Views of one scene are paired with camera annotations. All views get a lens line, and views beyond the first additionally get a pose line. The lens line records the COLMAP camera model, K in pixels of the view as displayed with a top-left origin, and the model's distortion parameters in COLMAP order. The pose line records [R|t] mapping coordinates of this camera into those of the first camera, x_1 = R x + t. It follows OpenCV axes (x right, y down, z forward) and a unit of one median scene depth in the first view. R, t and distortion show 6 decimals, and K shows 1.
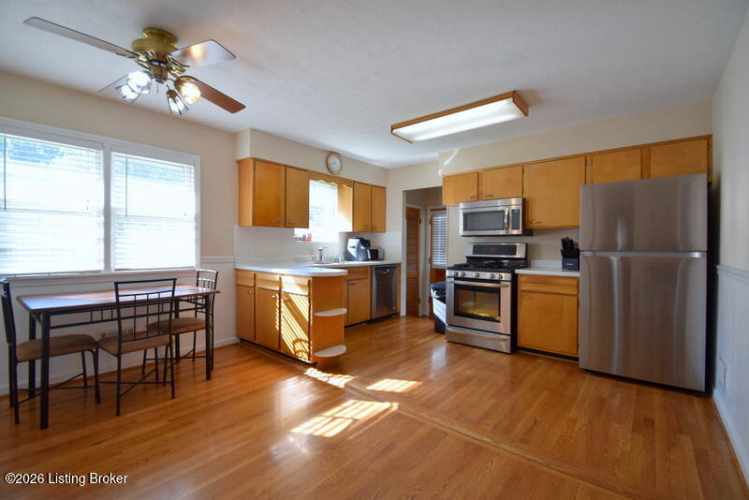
lens RADIAL K [[331.8, 0, 369.5], [0, 331.8, 247.4], [0, 0, 1]] dist [0.002121, -0.012706]
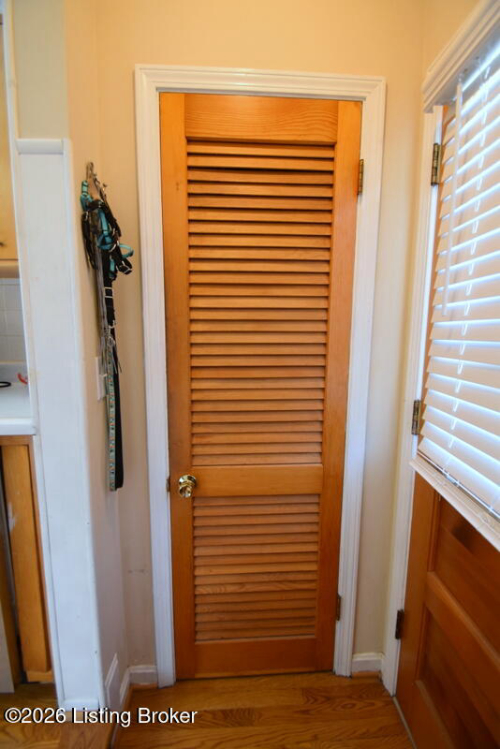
lens RADIAL K [[331.8, 0, 250.0], [0, 331.8, 374.5], [0, 0, 1]] dist [0.002121, -0.012706]
pose [[0.689853, 0.092334, -0.718037, 0.380915], [-0.000774, 0.991927, 0.126811, -0.003414], [0.723949, -0.086925, 0.684355, 1.305740]]
